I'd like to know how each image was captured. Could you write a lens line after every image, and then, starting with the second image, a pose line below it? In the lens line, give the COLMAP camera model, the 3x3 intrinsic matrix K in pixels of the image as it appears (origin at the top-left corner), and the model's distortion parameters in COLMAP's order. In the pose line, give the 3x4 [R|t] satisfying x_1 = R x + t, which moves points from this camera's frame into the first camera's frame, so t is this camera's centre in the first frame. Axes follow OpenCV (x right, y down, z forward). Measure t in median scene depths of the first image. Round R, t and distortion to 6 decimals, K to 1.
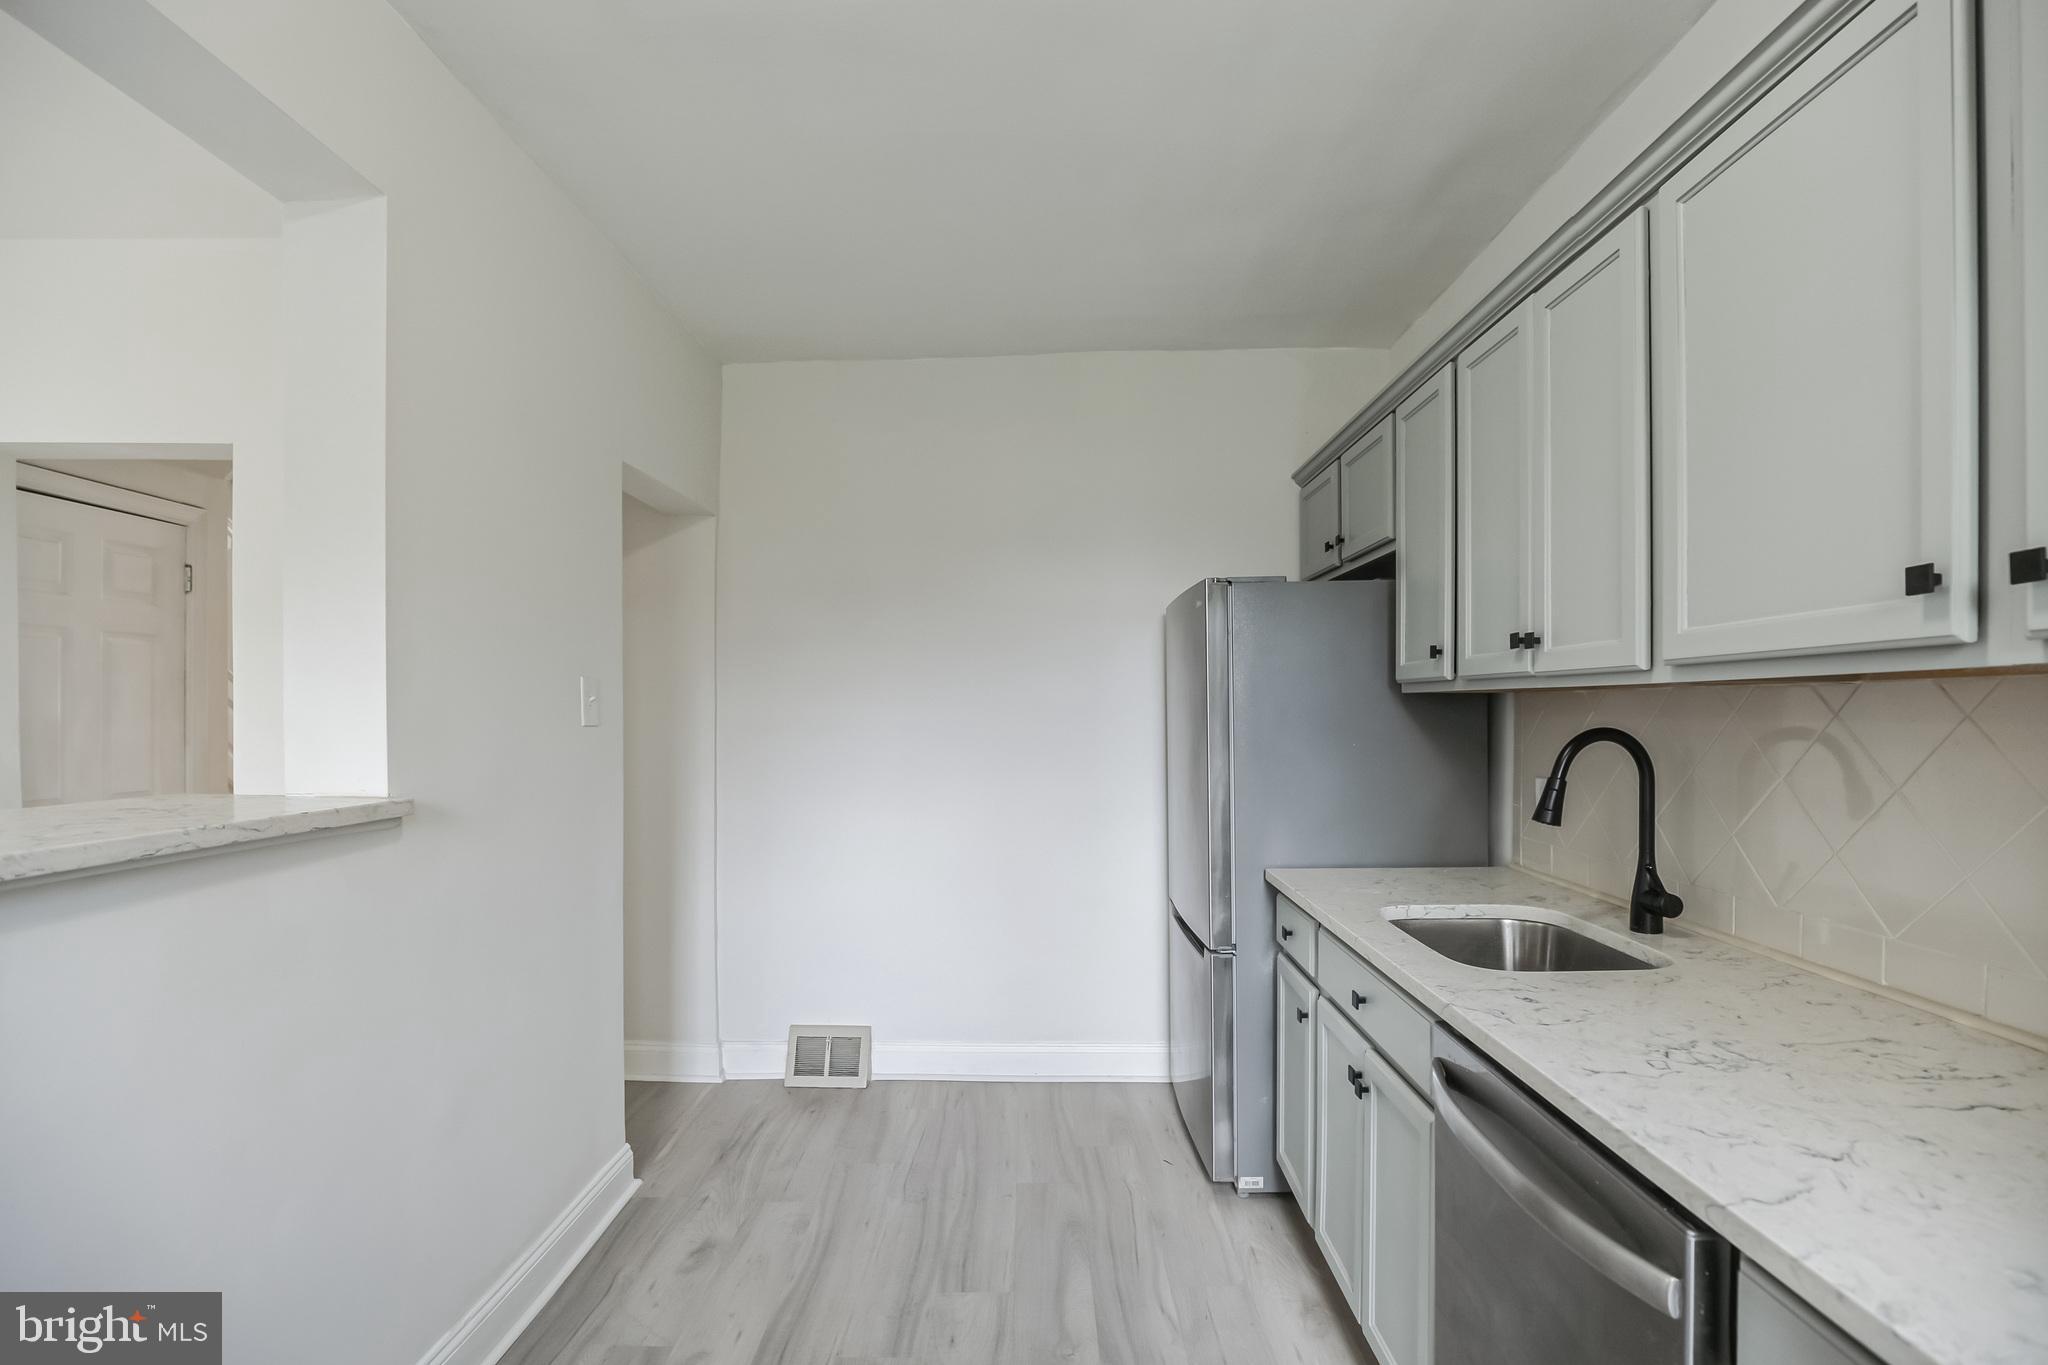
lens RADIAL K [[966.3, 0, 1020.0], [0, 966.3, 714.4], [0, 0, 1]] dist [0.000091, 0.000111]
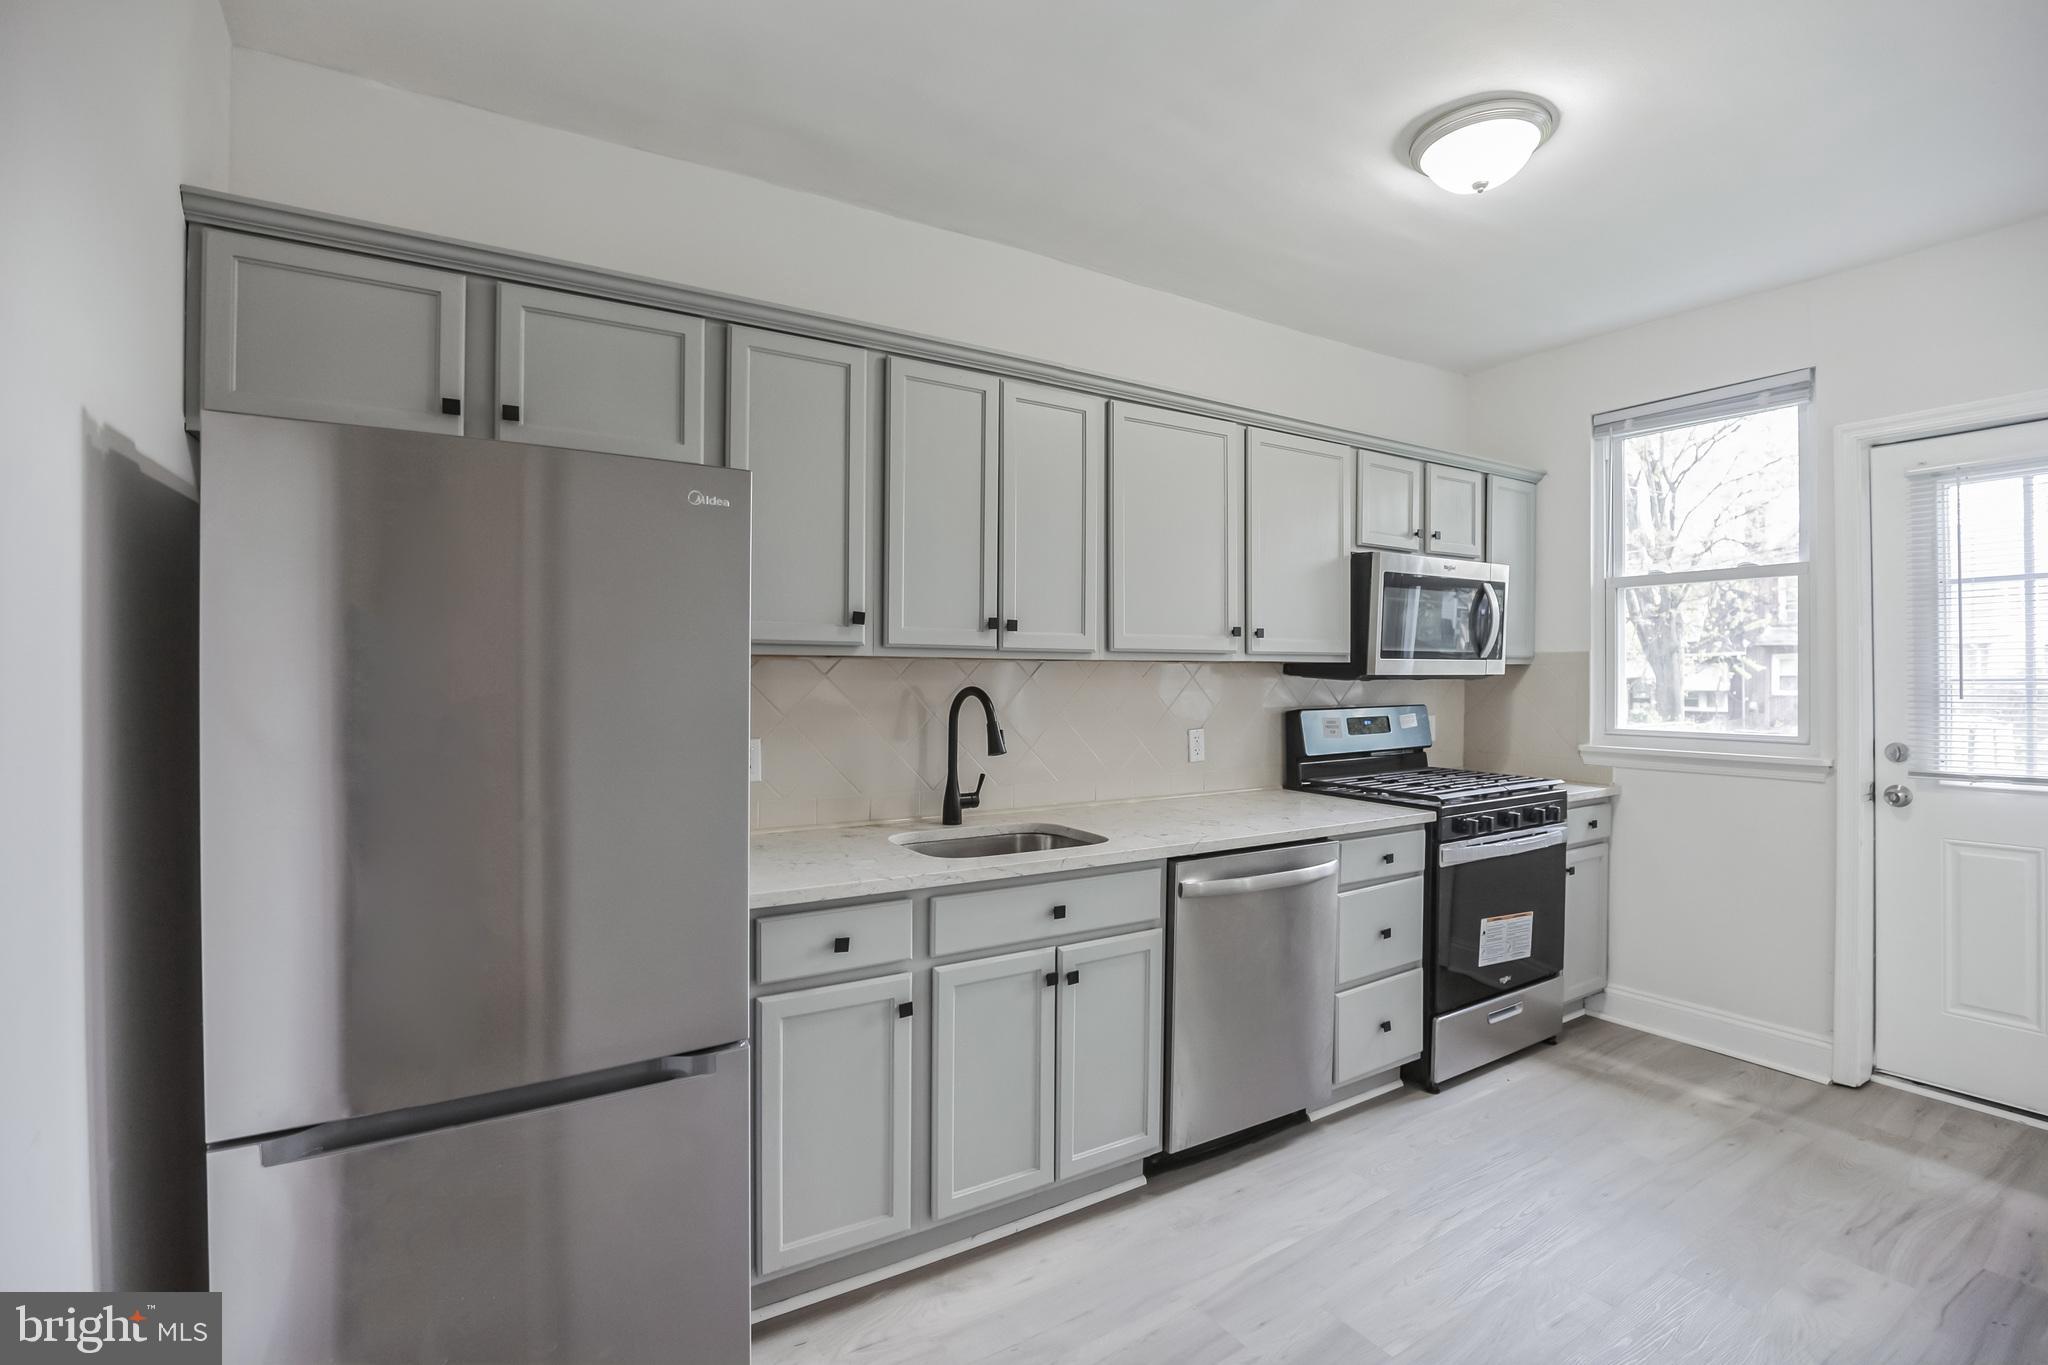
lens RADIAL K [[943.0, 0, 1023.9], [0, 943.0, 677.7], [0, 0, 1]] dist [-0.026099, 0.000315]
pose [[-0.556003, 0.003415, 0.831173, -0.531869], [0.005682, 0.999984, -0.000307, 0.000741], [-0.831161, 0.004551, -0.556014, 1.473820]]
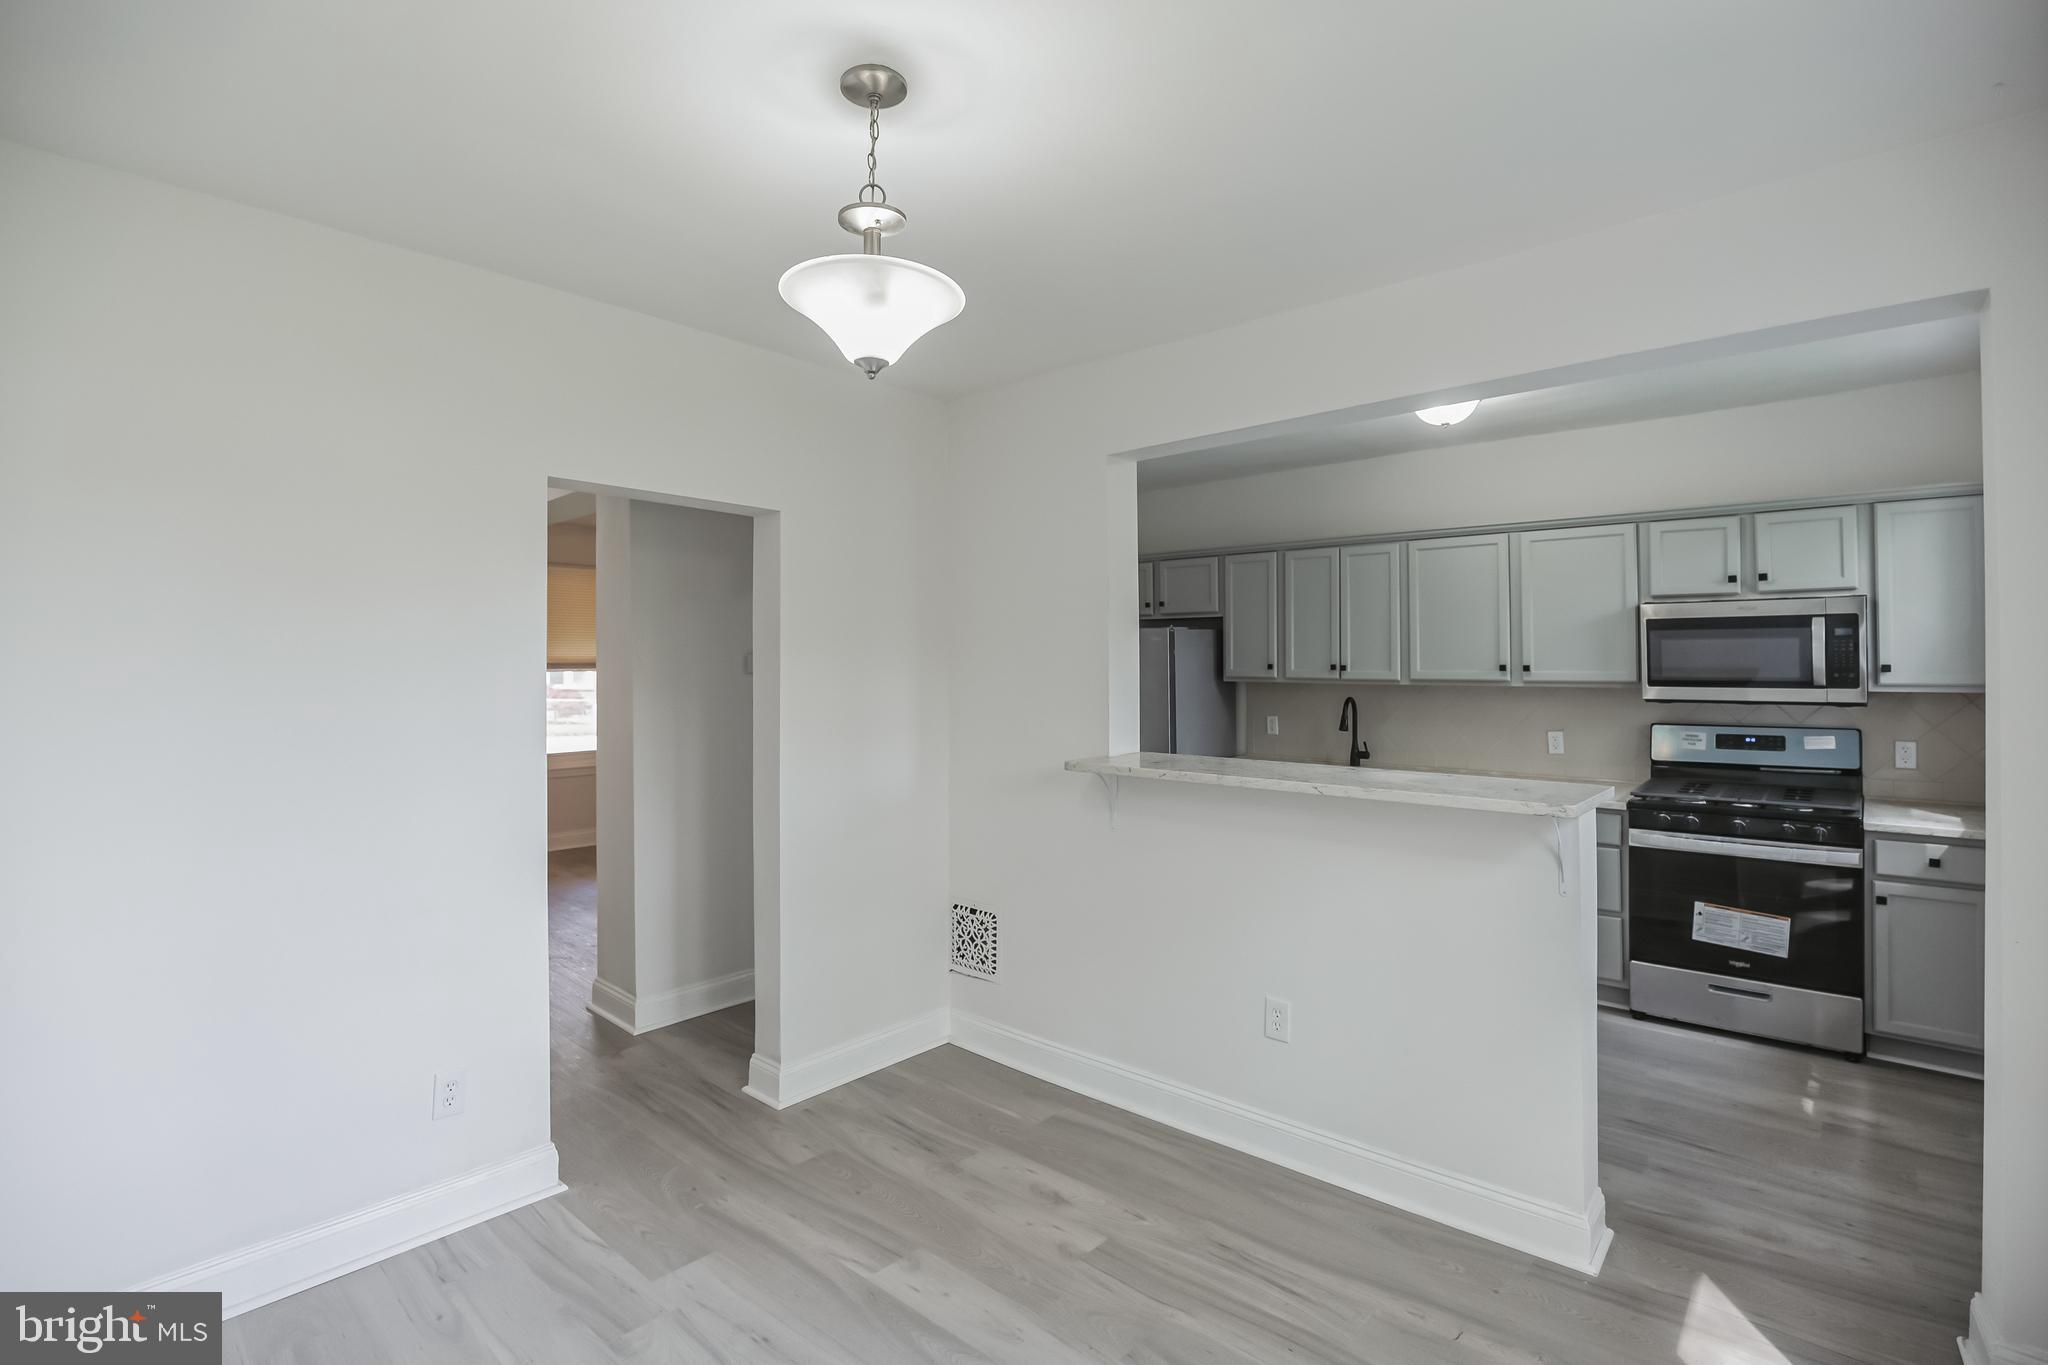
lens RADIAL K [[963.8, 0, 1026.7], [0, 963.8, 646.8], [0, 0, 1]] dist [-0.023549, 0.001043]
pose [[0.648706, 0.008744, 0.760989, -1.925105], [0.004363, 0.999875, -0.015208, -0.083574], [-0.761027, 0.013186, 0.648586, -0.128168]]
